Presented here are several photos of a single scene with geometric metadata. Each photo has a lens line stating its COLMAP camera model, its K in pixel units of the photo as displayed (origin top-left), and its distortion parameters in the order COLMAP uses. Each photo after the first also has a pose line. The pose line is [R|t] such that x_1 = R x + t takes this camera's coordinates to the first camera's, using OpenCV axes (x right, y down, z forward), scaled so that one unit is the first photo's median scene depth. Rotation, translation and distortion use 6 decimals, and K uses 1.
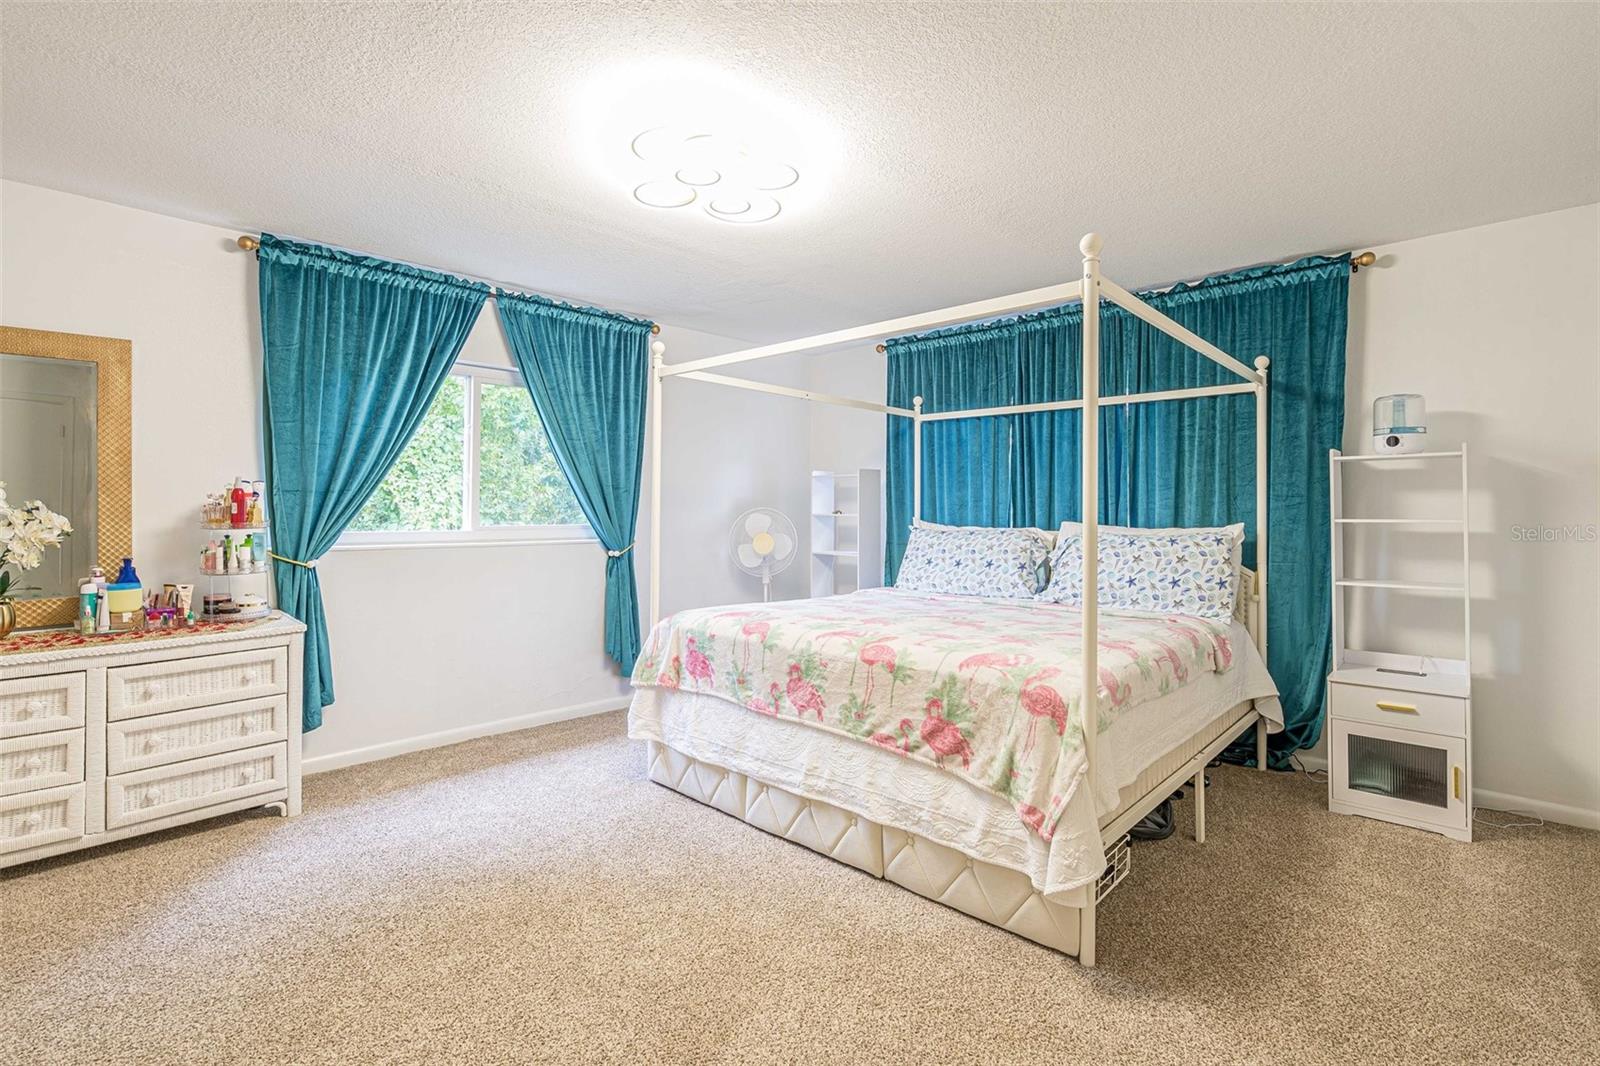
lens RADIAL K [[732.0, 0, 777.6], [0, 732.0, 495.3], [0, 0, 1]] dist [-0.004015, 0.003125]
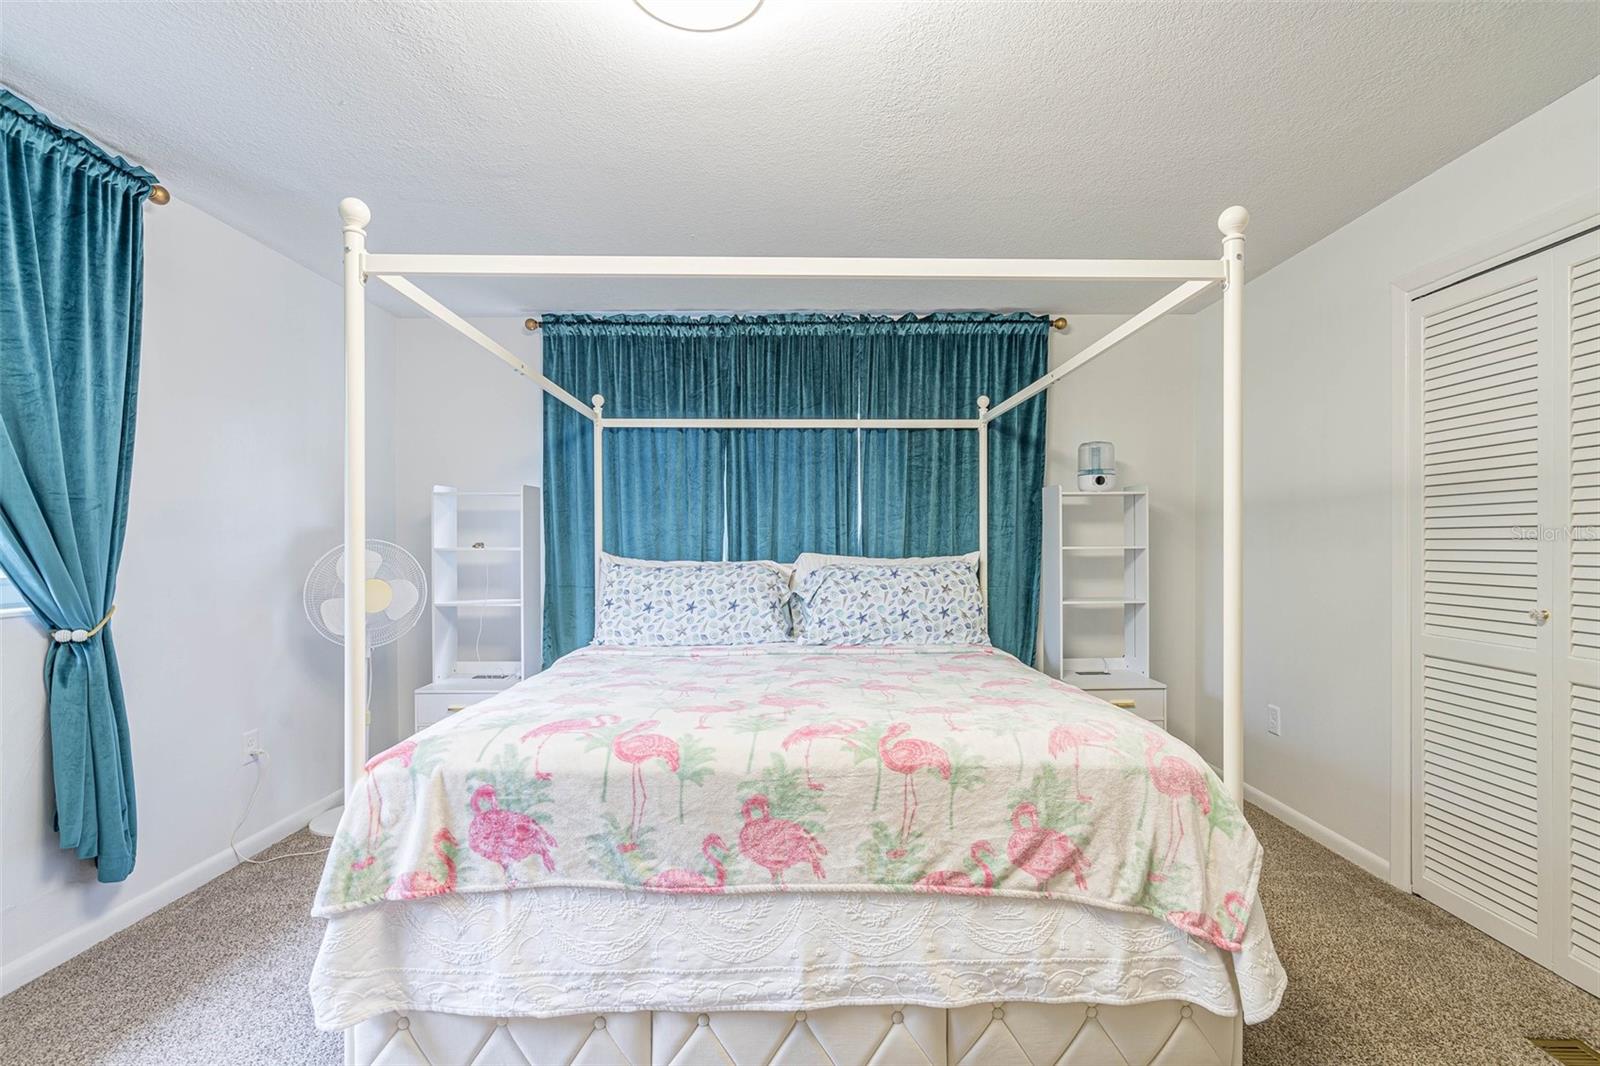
lens RADIAL K [[732.0, 0, 797.7], [0, 732.0, 541.9], [0, 0, 1]] dist [-0.004015, 0.003125]
pose [[0.709485, -0.006558, 0.704690, -0.284243], [-0.008378, 0.999808, 0.017739, 0.007477], [-0.704671, -0.018490, 0.709293, 0.415886]]
